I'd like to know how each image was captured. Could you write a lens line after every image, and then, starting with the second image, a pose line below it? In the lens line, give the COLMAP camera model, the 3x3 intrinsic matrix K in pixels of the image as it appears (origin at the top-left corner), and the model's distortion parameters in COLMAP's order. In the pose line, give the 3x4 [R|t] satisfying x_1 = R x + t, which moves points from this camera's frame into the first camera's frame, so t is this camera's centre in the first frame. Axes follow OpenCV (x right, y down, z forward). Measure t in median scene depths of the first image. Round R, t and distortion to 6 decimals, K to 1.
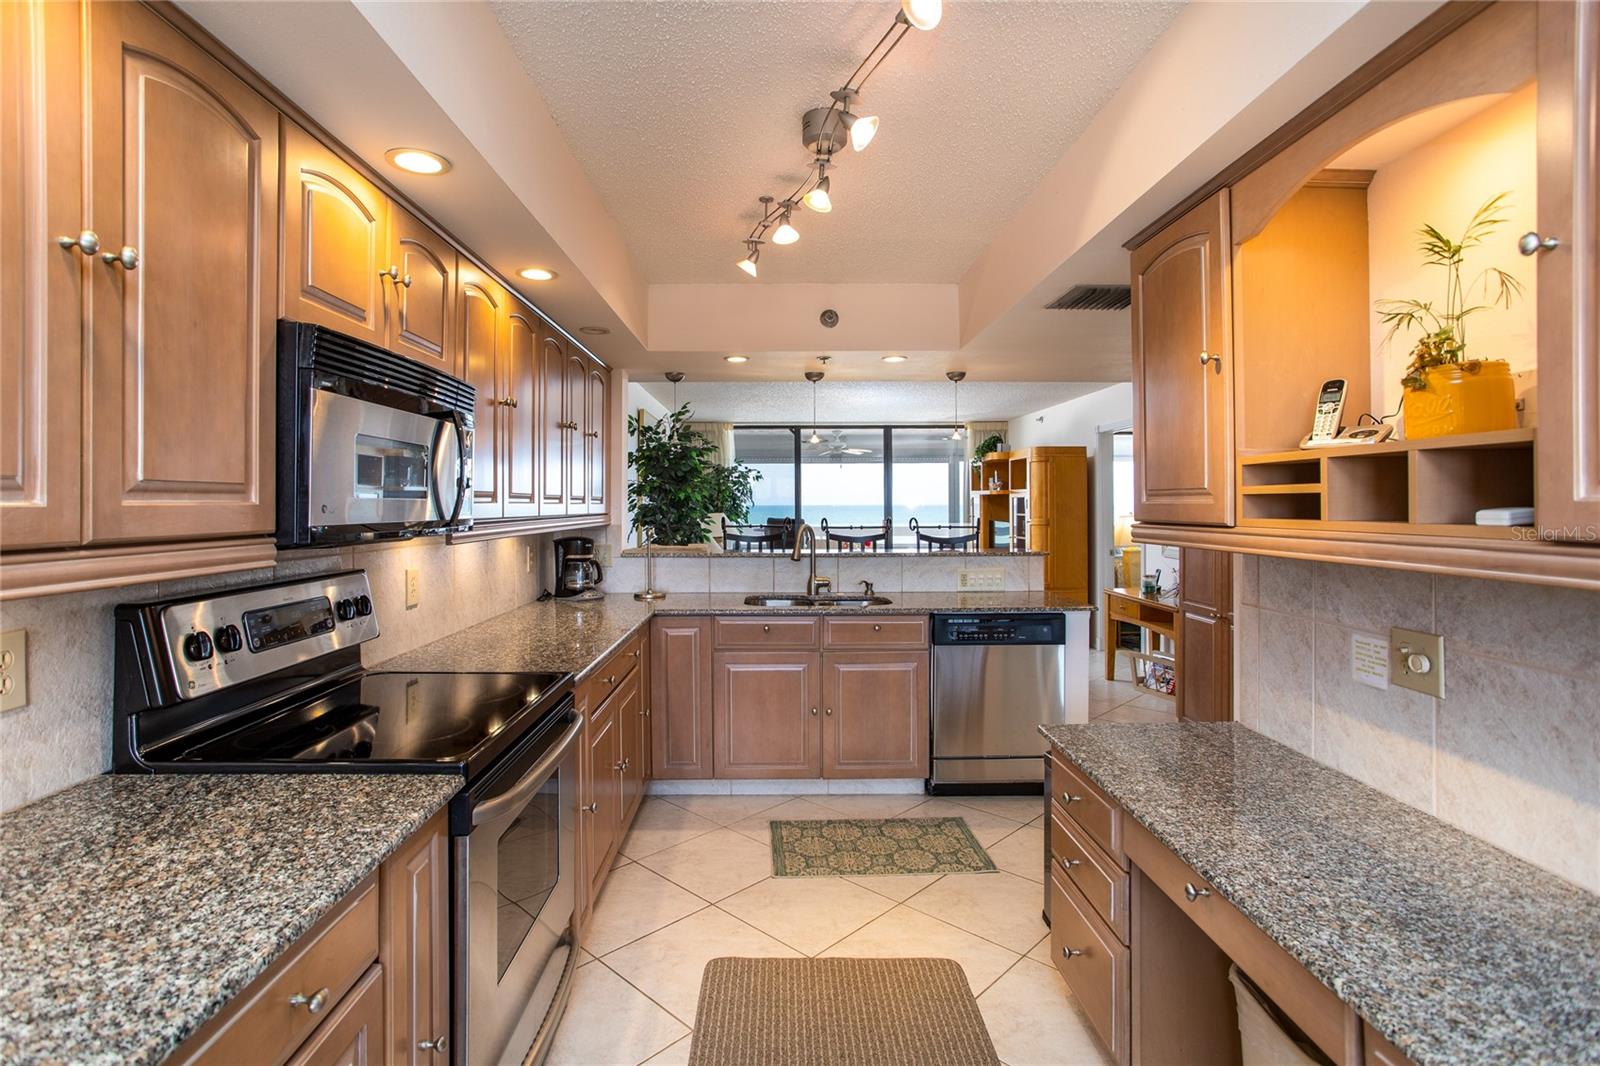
lens RADIAL K [[777.3, 0, 775.2], [0, 777.3, 500.3], [0, 0, 1]] dist [-0.043972, 0.022293]
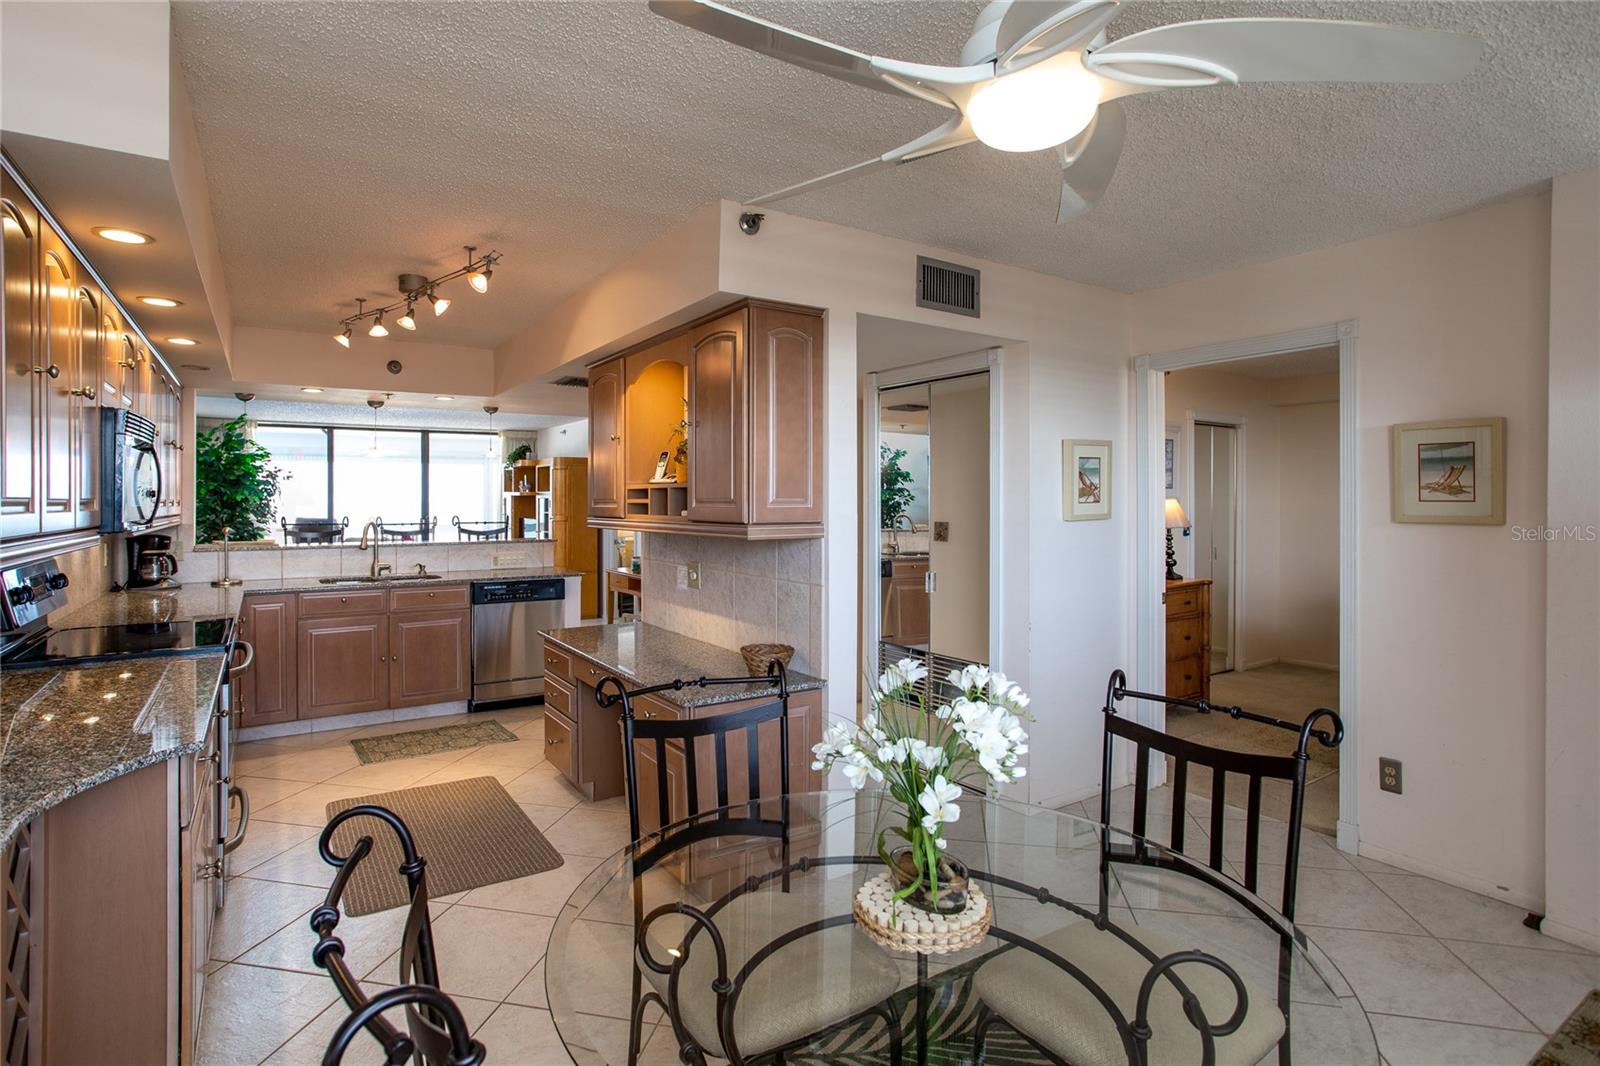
lens RADIAL K [[777.3, 0, 762.8], [0, 777.3, 500.2], [0, 0, 1]] dist [-0.043972, 0.022293]
pose [[0.842664, 0.002159, 0.538436, -0.103105], [-0.003491, 0.999993, 0.001454, -0.008514], [-0.538429, -0.003105, 0.842665, -0.440954]]
